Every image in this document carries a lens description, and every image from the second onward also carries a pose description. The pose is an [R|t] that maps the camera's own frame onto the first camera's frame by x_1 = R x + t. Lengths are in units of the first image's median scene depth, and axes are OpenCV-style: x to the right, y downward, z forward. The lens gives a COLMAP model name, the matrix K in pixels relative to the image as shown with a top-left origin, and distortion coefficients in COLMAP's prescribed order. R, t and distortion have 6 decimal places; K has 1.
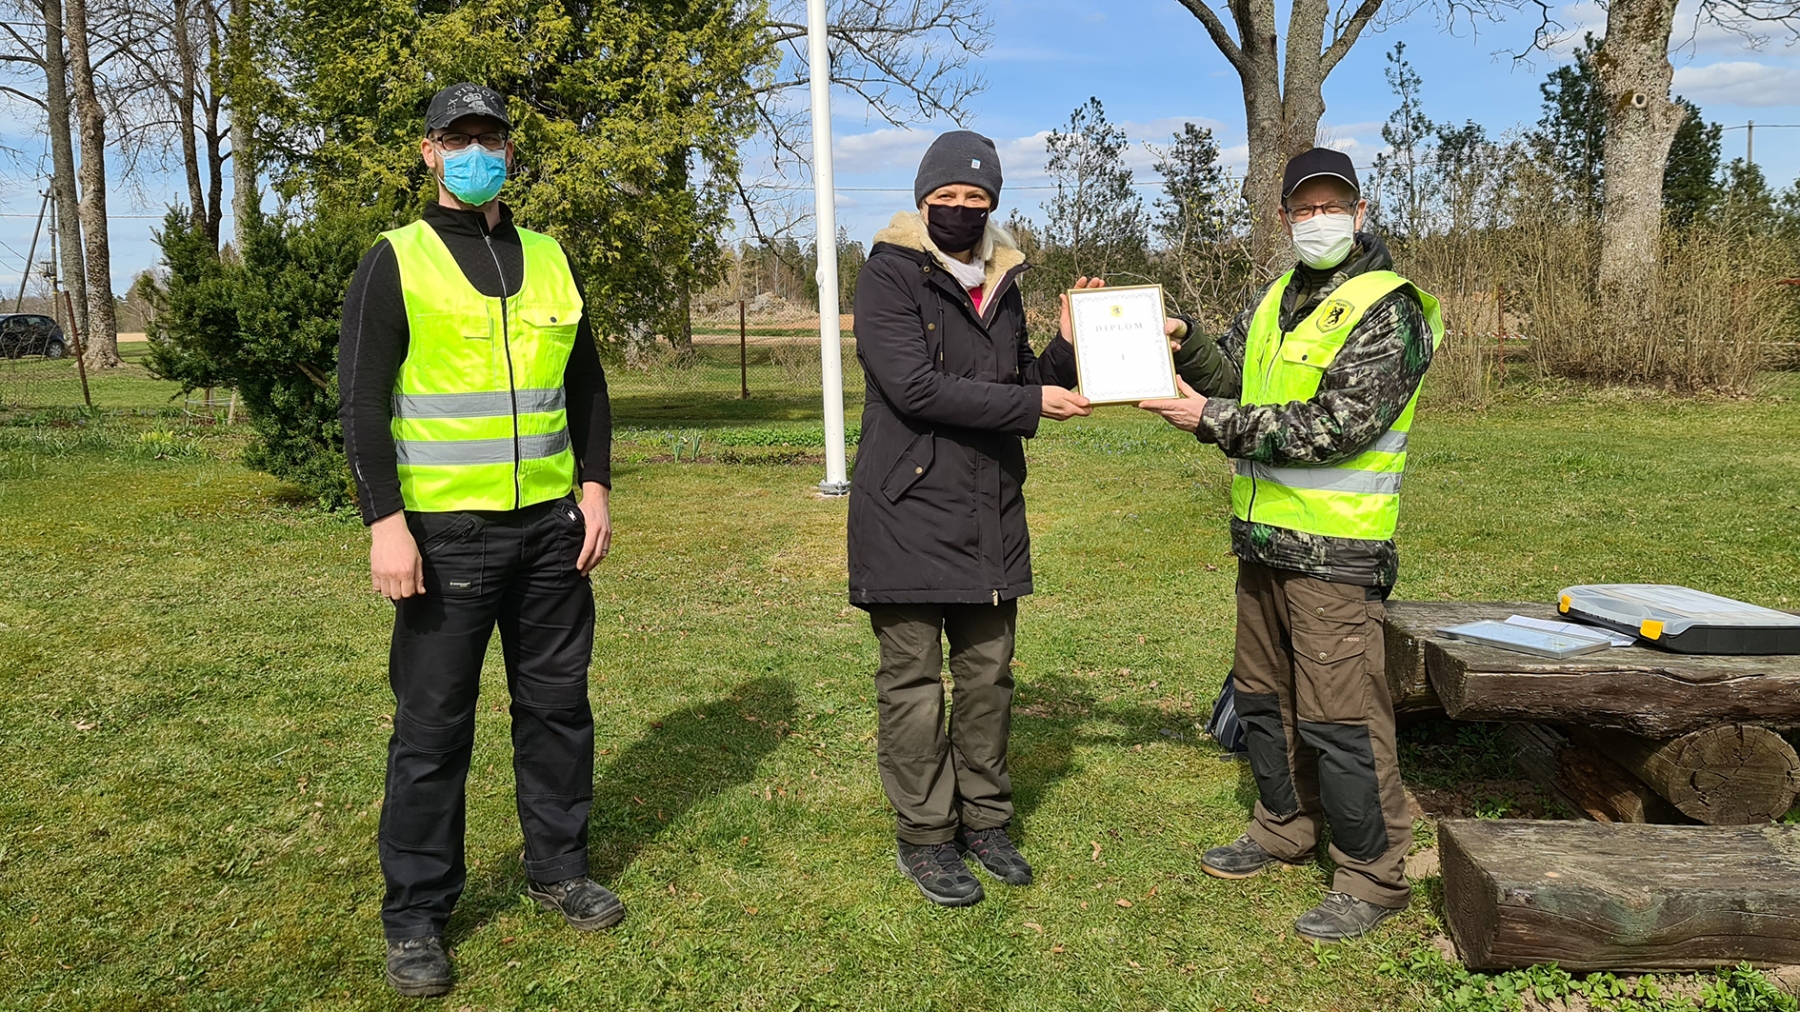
lens RADIAL K [[1465.1, 0, 861.8], [0, 1465.1, 394.9], [0, 0, 1]] dist [0.057099, 0.006258]
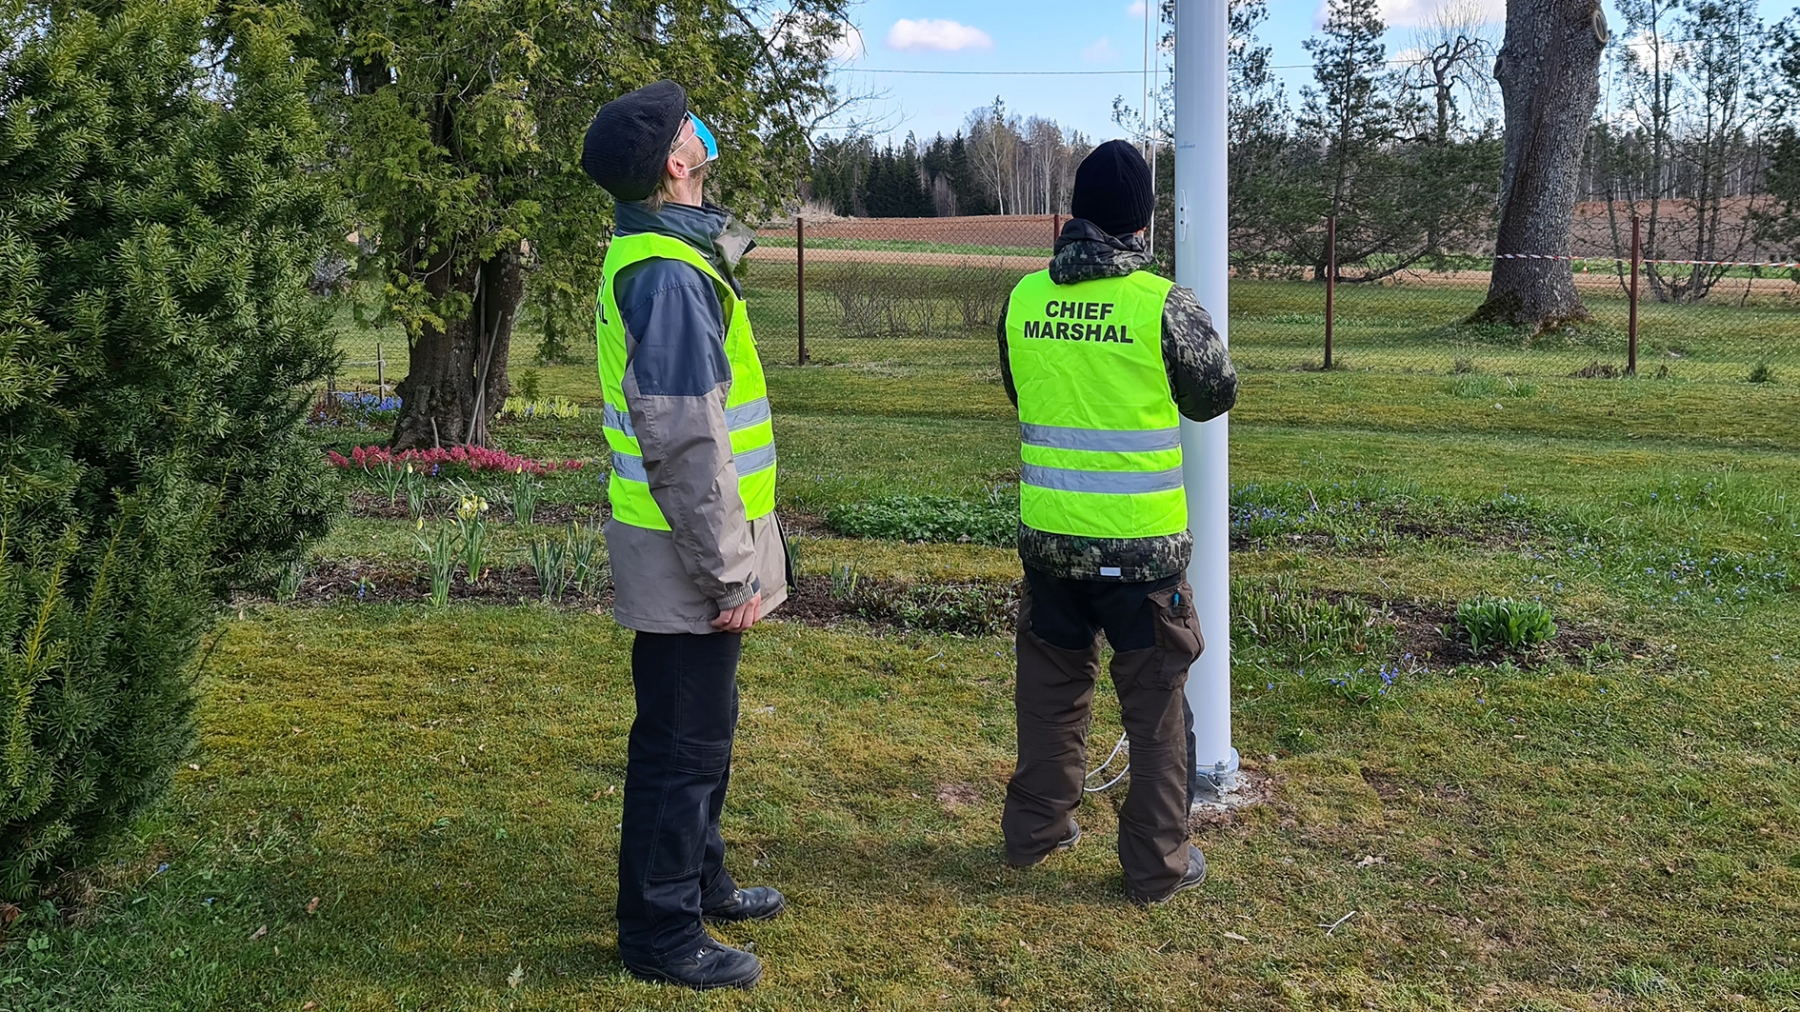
lens RADIAL K [[1543.6, 0, 903.4], [0, 1543.6, 391.8], [0, 0, 1]] dist [0.057426, 0.002037]
pose [[0.999576, 0.014227, 0.025407, -0.221288], [-0.015724, 0.998091, 0.059733, -0.120634], [-0.024509, -0.060108, 0.997891, 1.245156]]
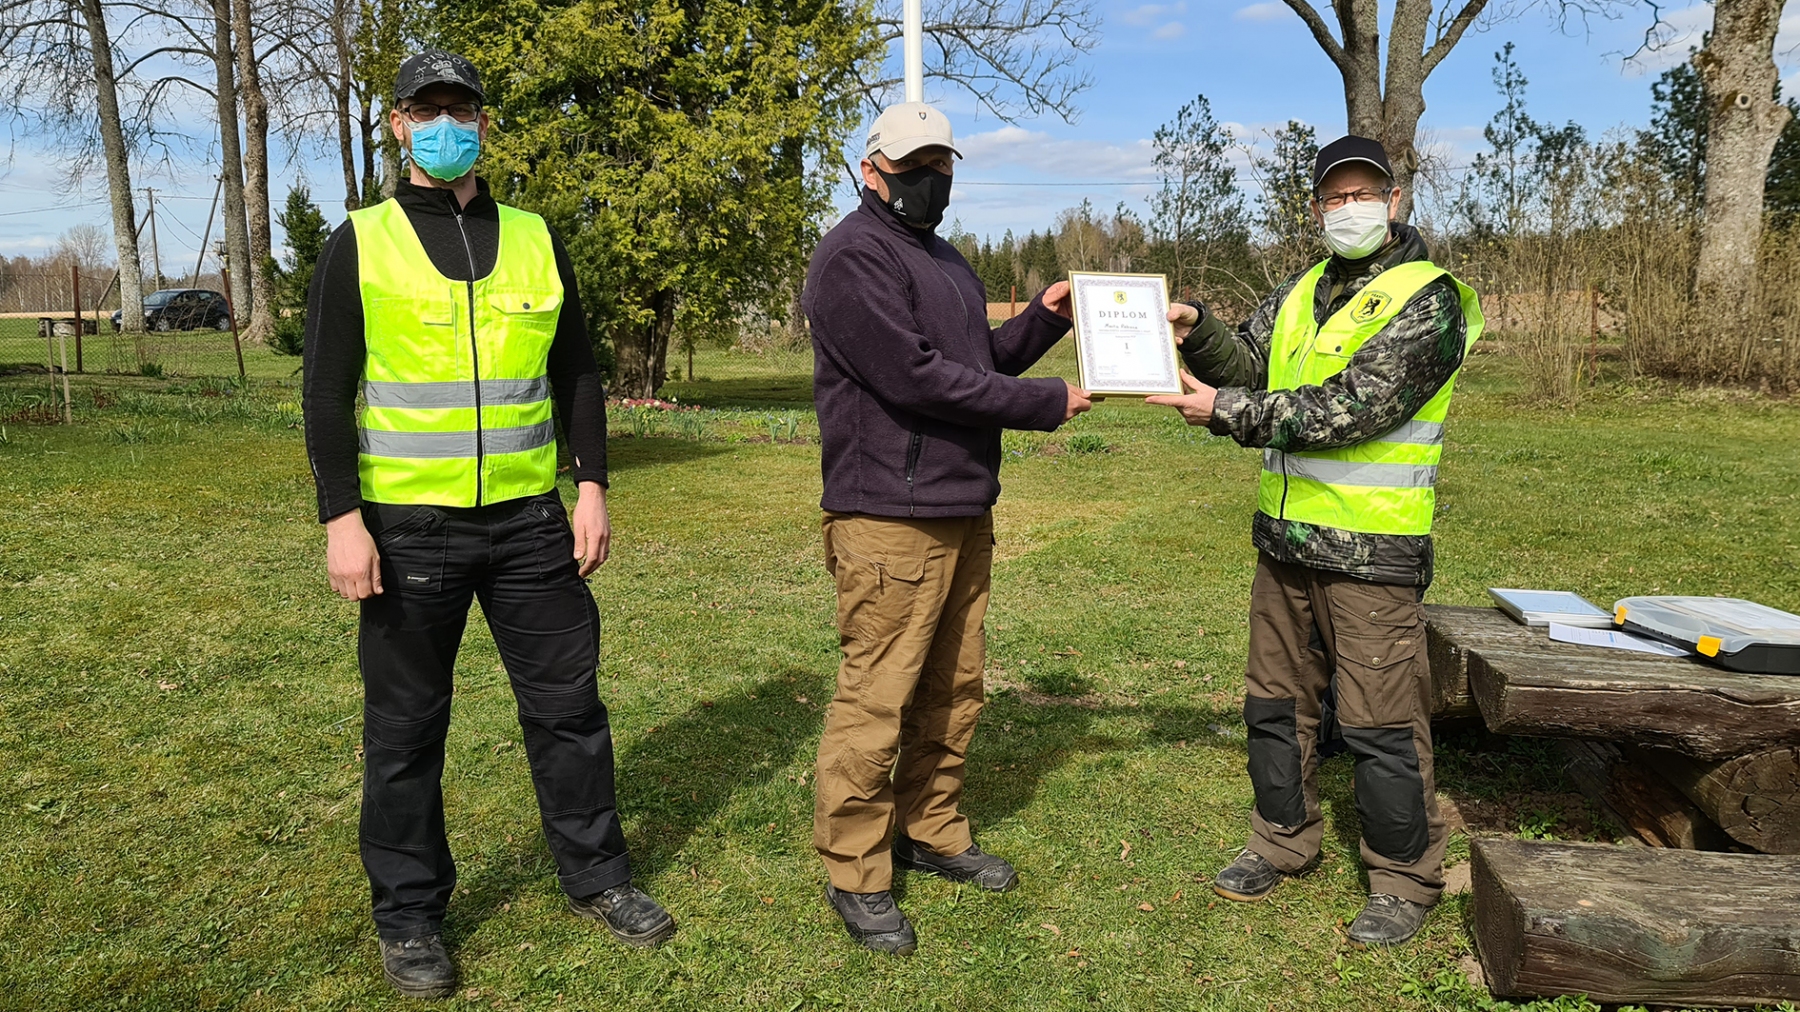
lens RADIAL K [[1390.7, 0, 899.0], [0, 1390.7, 415.7], [0, 0, 1]] dist [0.056102, -0.006960]
pose [[0.998323, 0.021488, -0.053763, 0.037379], [-0.020046, 0.999429, 0.027217, -0.004059], [0.054317, -0.026093, 0.998183, 0.043541]]
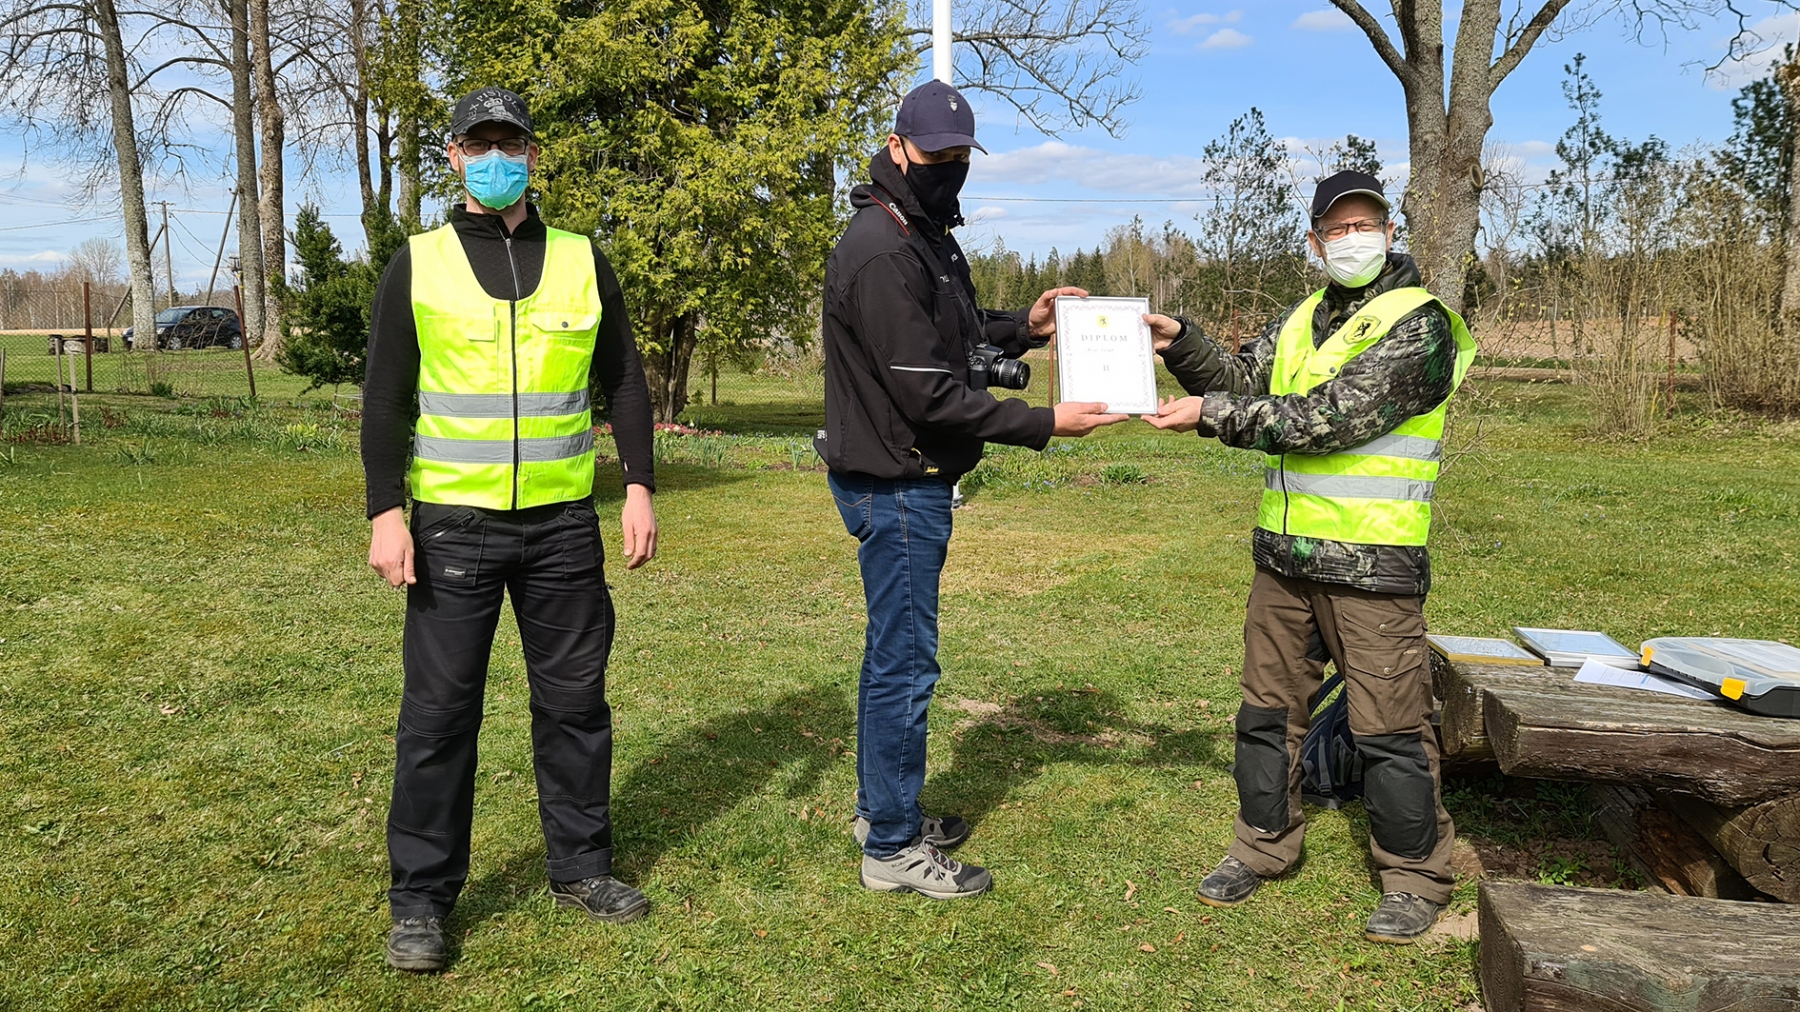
lens RADIAL K [[1465.4, 0, 893.2], [0, 1465.4, 429.1], [0, 0, 1]] dist [0.056442, -0.003300]
pose [[0.996051, 0.029611, -0.083696, 0.055572], [-0.028167, 0.999434, 0.018381, -0.005070], [0.084193, -0.015951, 0.996322, 0.020167]]
